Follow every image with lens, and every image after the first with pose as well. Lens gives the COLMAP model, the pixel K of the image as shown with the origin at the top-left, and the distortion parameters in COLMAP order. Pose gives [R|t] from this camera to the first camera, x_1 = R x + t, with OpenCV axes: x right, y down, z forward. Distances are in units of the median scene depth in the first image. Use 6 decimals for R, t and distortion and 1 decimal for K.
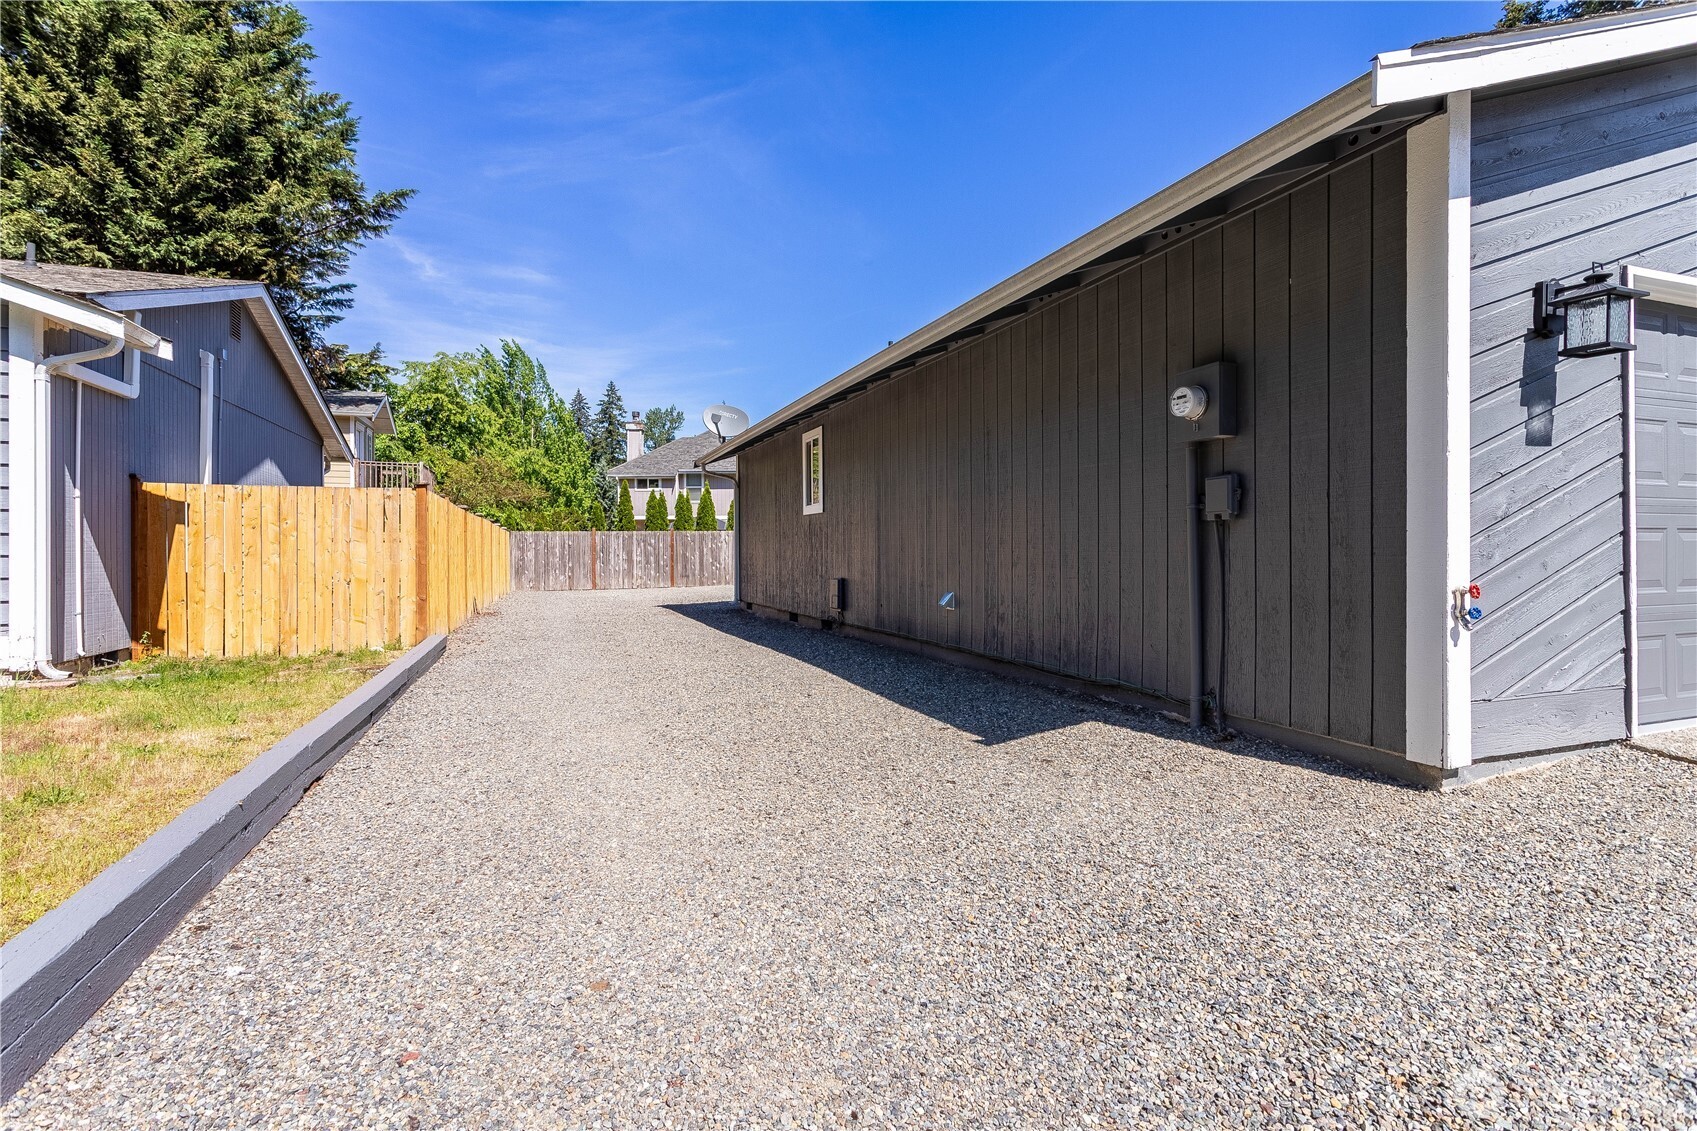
lens RADIAL K [[801.5, 0, 849.2], [0, 801.5, 551.9], [0, 0, 1]] dist [-0.000380, 0.001876]
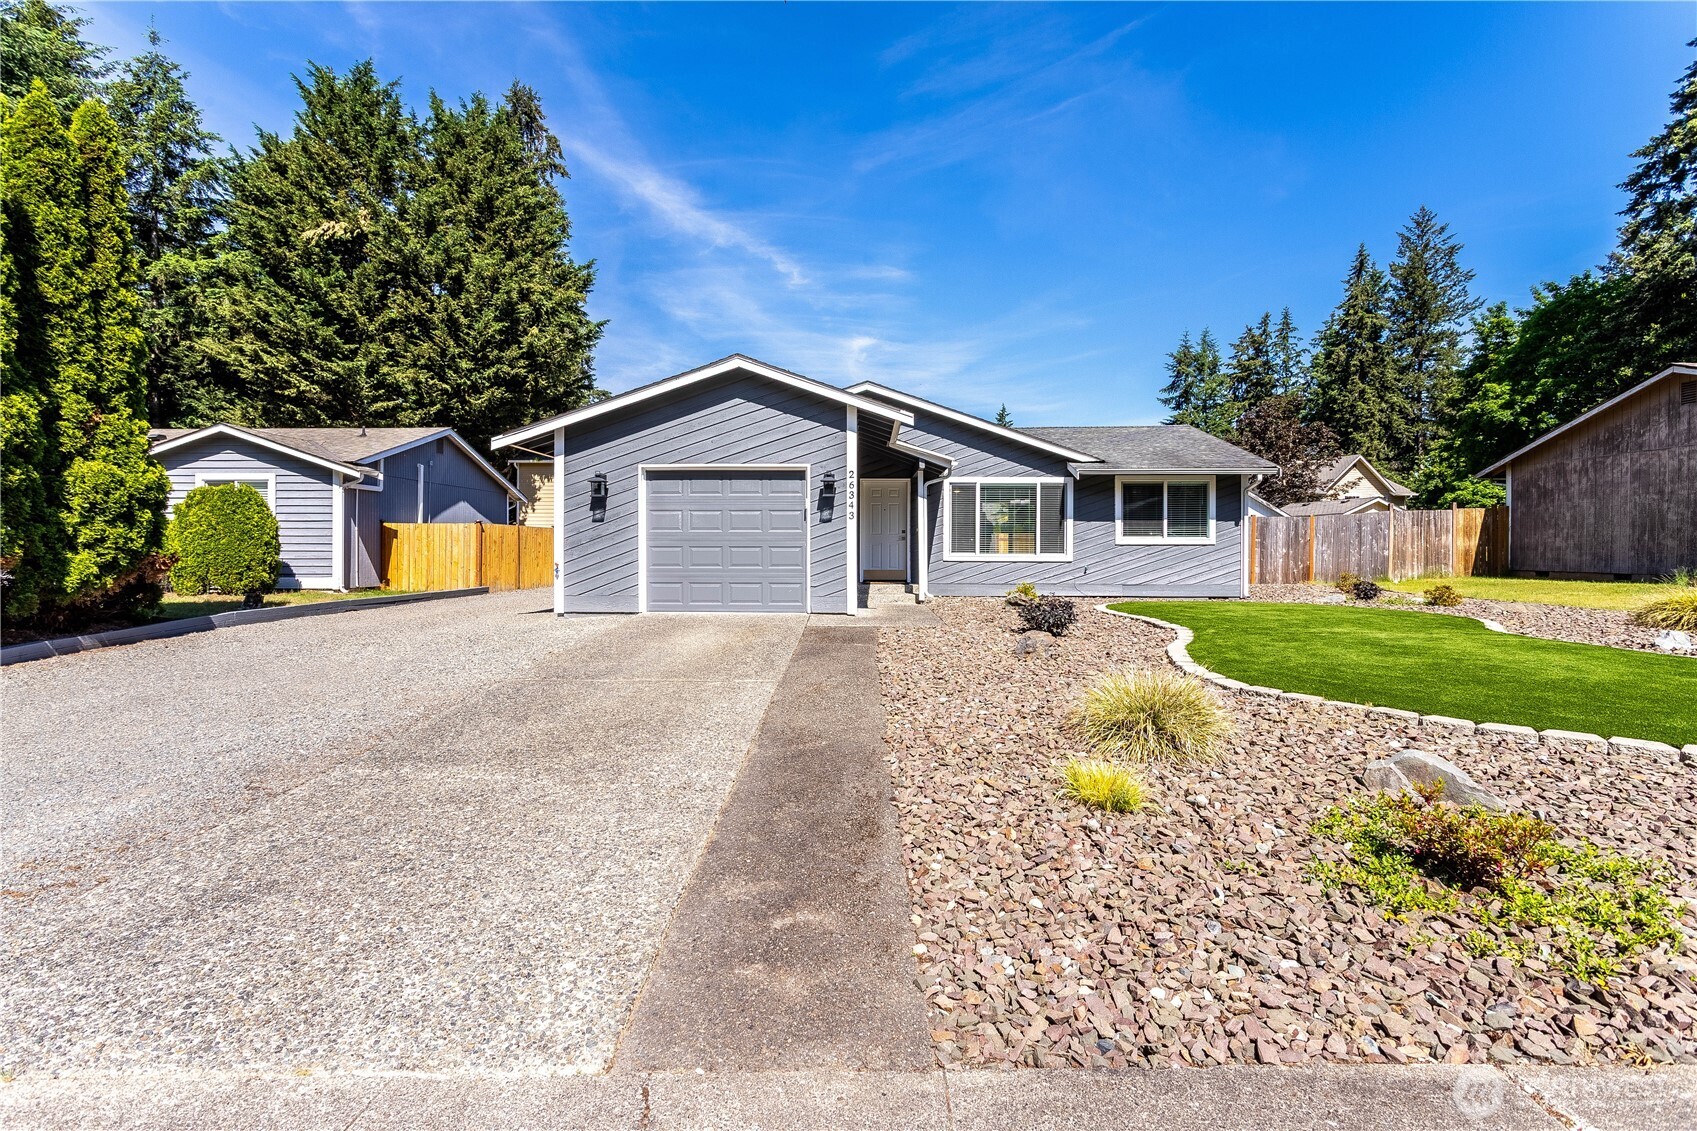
lens RADIAL K [[801.5, 0, 847.3], [0, 801.5, 555.5], [0, 0, 1]] dist [-0.000380, 0.001876]
pose [[0.926923, 0.012788, -0.375034, 0.606955], [-0.012627, 0.999916, 0.002887, -0.002810], [0.375040, 0.002059, 0.927006, -0.345787]]
